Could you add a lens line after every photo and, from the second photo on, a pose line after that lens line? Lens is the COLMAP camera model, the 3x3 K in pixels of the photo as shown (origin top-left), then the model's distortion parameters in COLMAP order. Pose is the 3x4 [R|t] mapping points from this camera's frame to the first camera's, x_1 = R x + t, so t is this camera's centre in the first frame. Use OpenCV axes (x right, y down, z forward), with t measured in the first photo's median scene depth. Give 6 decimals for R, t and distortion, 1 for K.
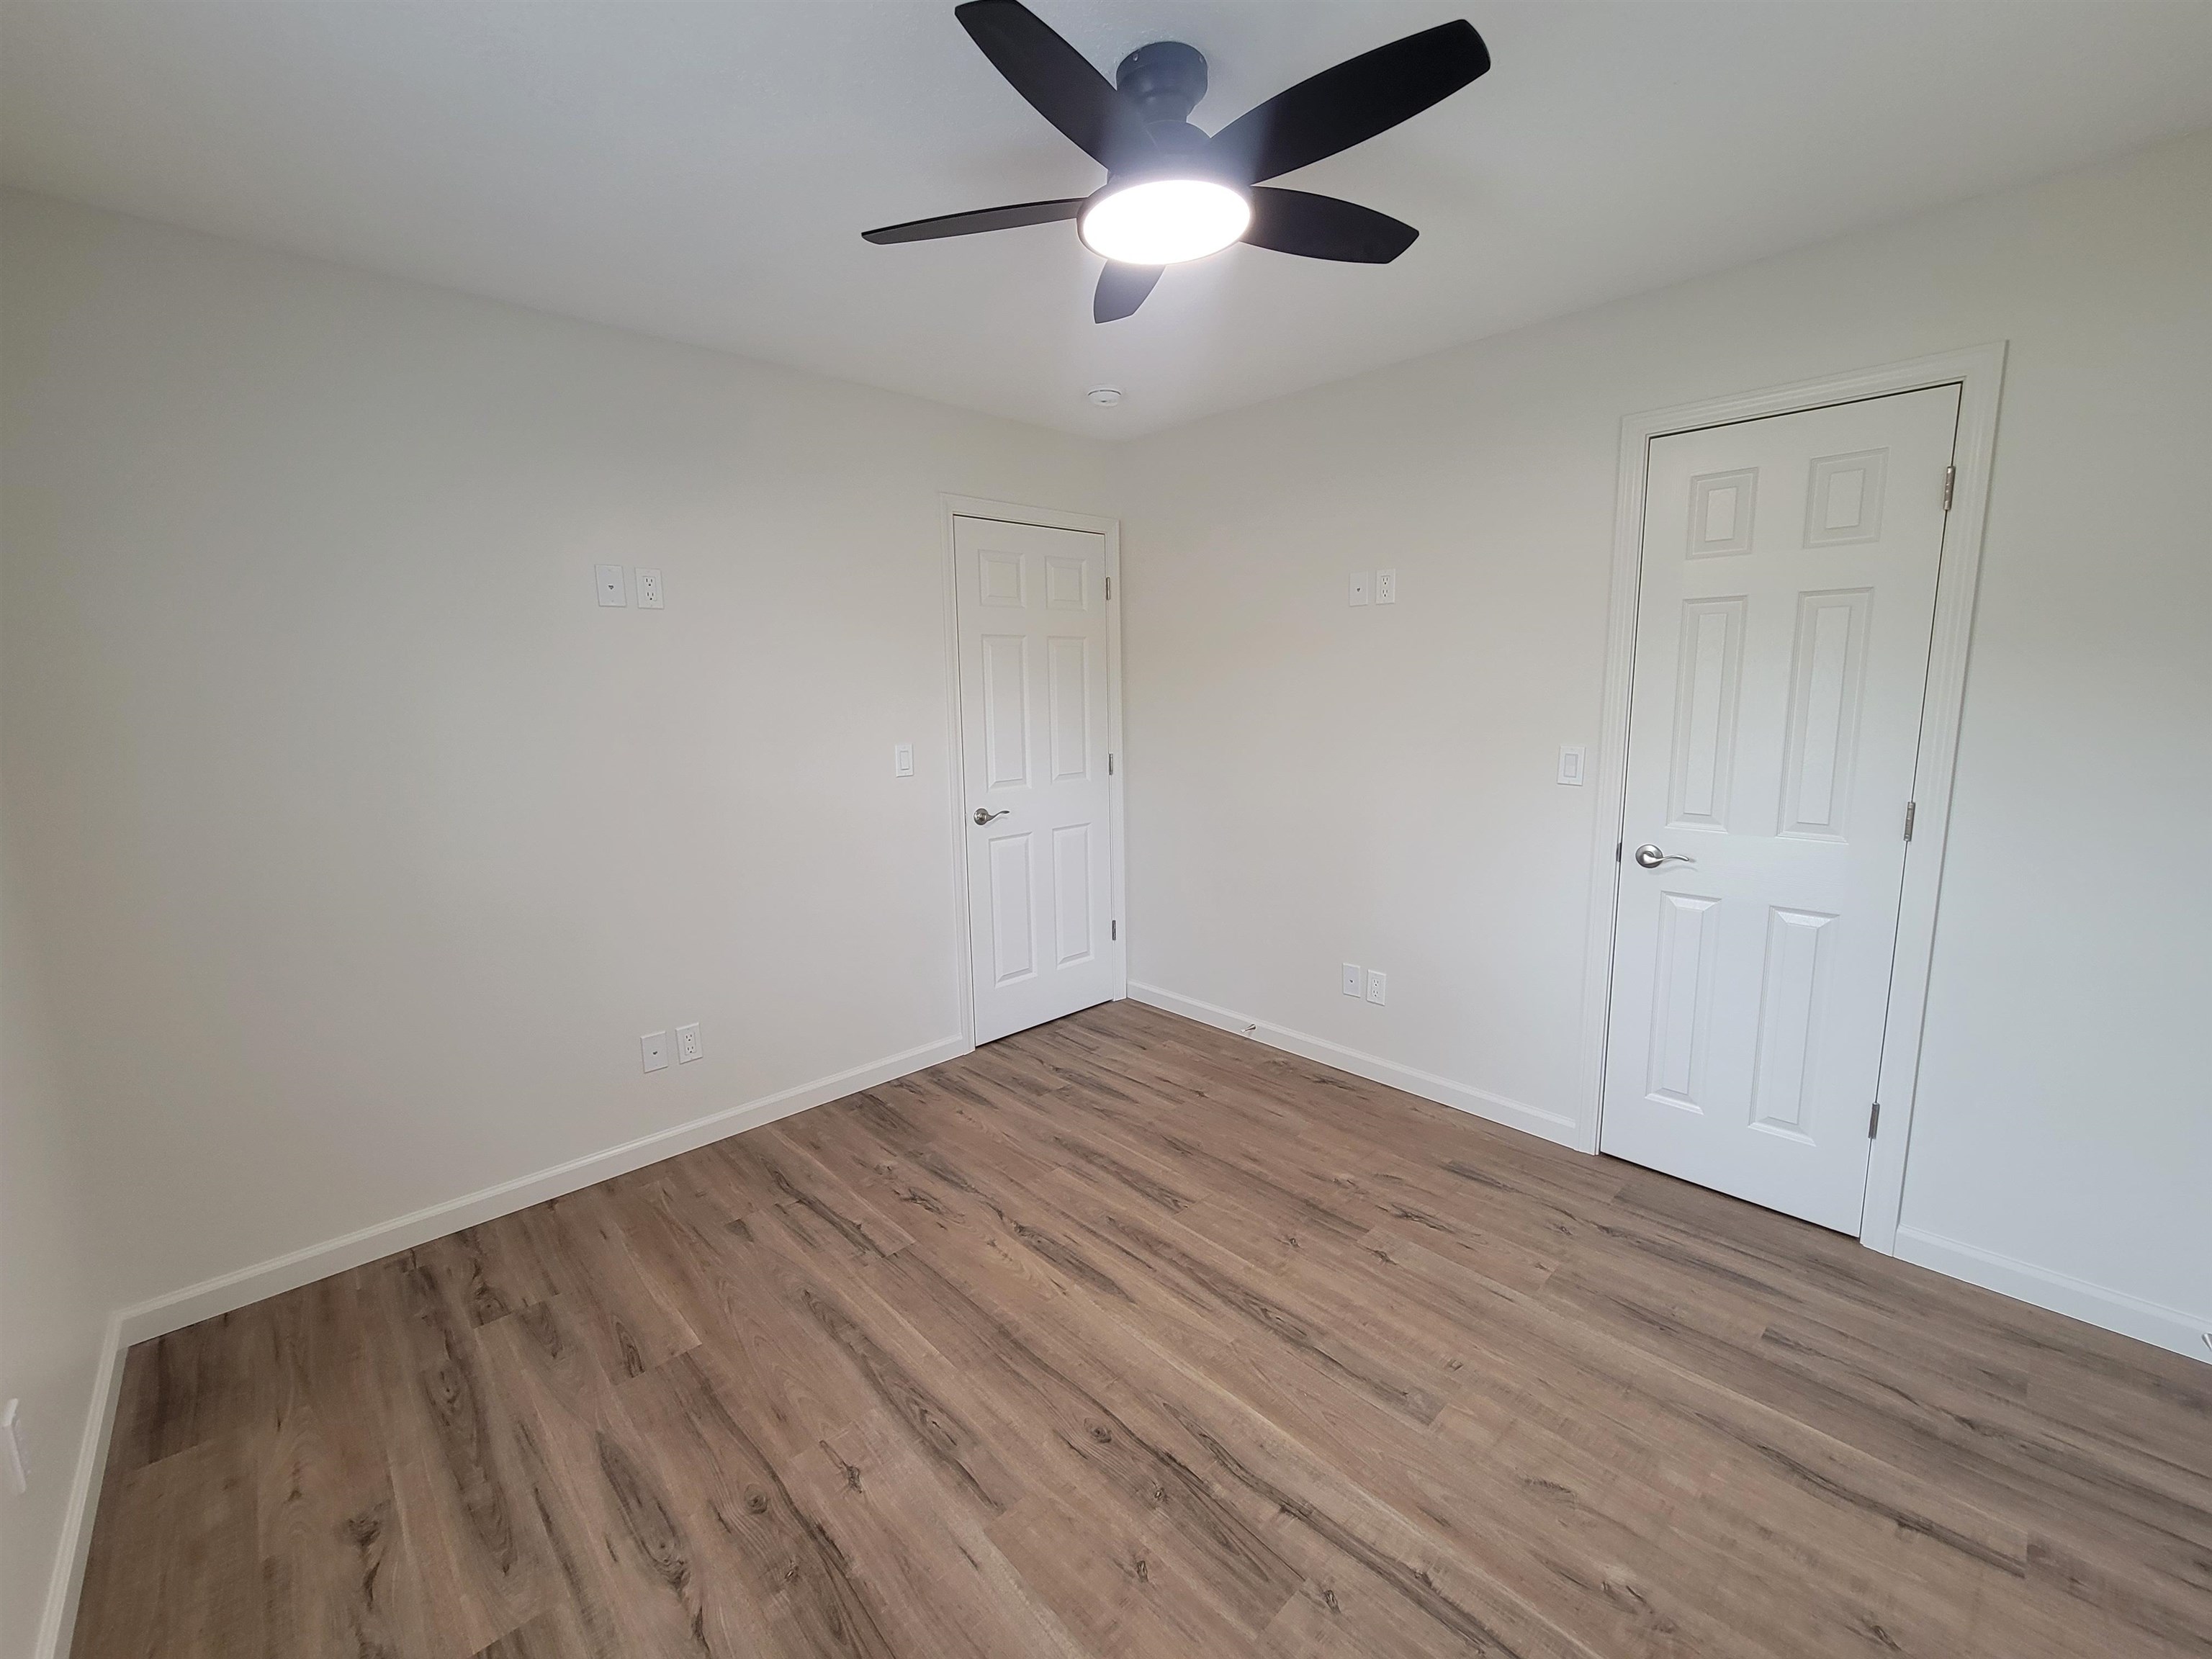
lens RADIAL K [[909.6, 0, 1123.5], [0, 909.6, 823.6], [0, 0, 1]] dist [-0.003723, -0.000680]
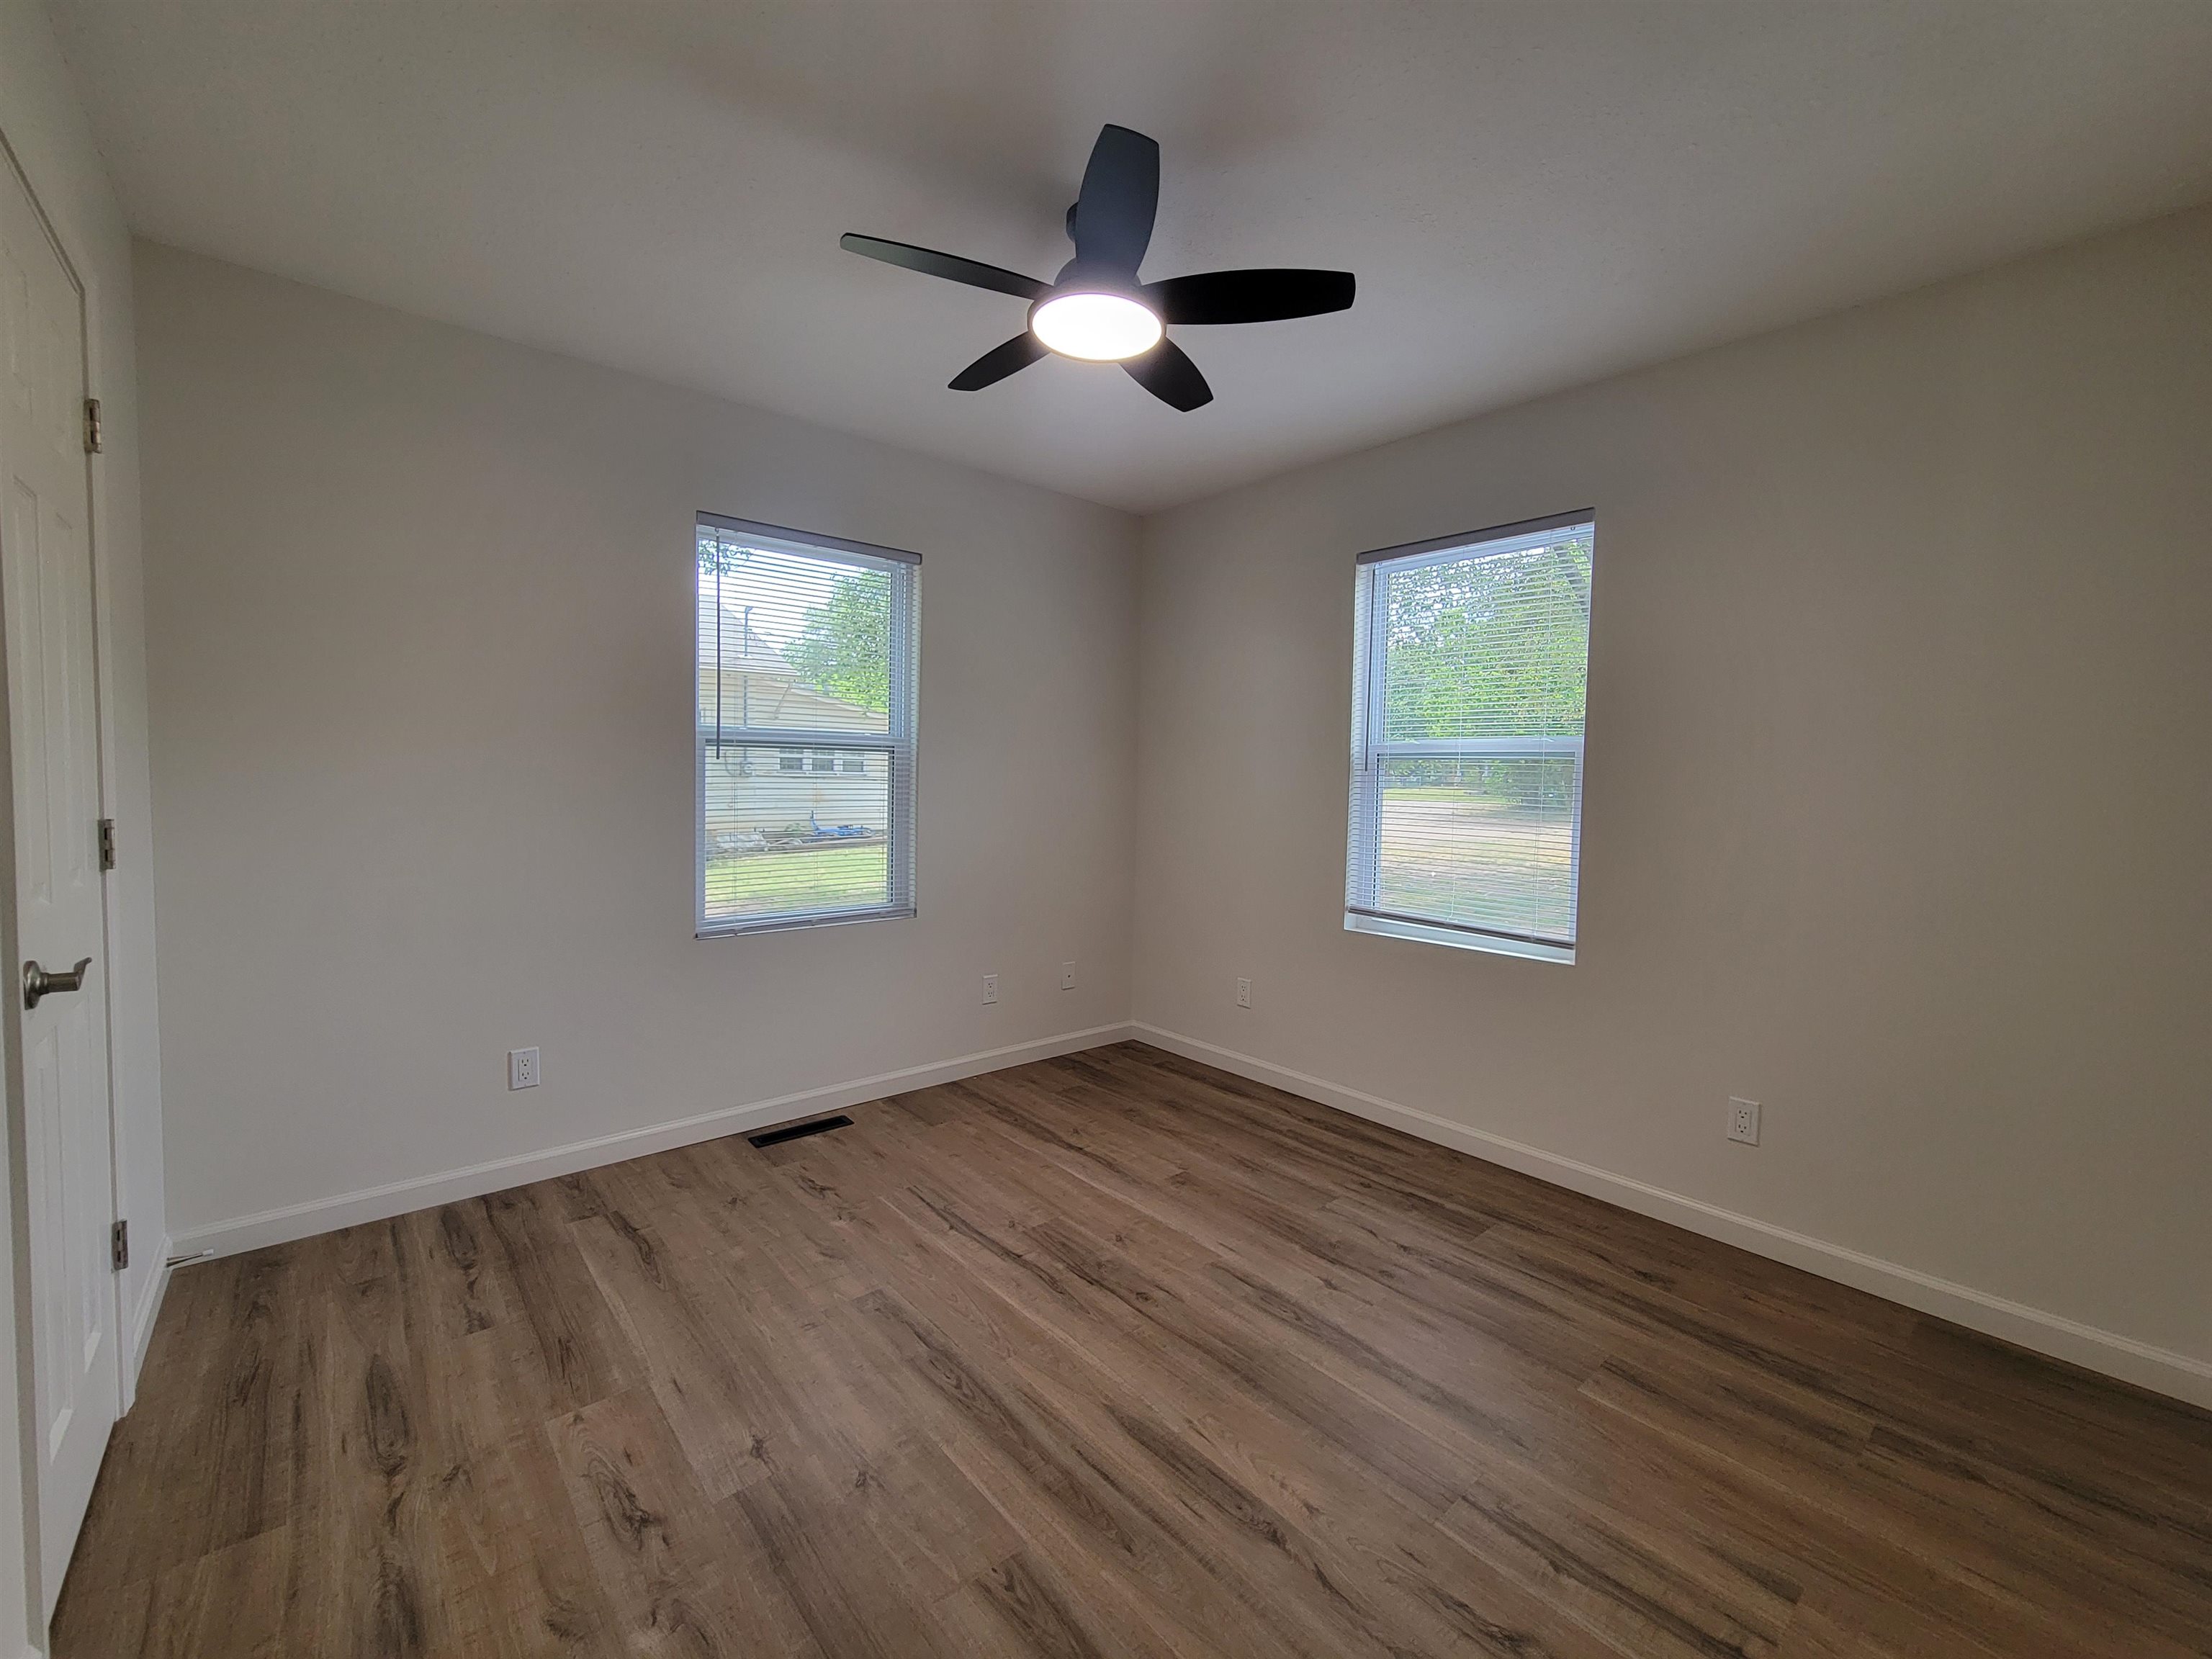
lens RADIAL K [[909.6, 0, 1145.8], [0, 909.6, 820.9], [0, 0, 1]] dist [-0.003723, -0.000680]
pose [[-0.999783, -0.000067, 0.020816, -0.046436], [0.004199, 0.978795, 0.204799, -0.187401], [-0.020388, 0.204842, -0.978583, 1.829785]]
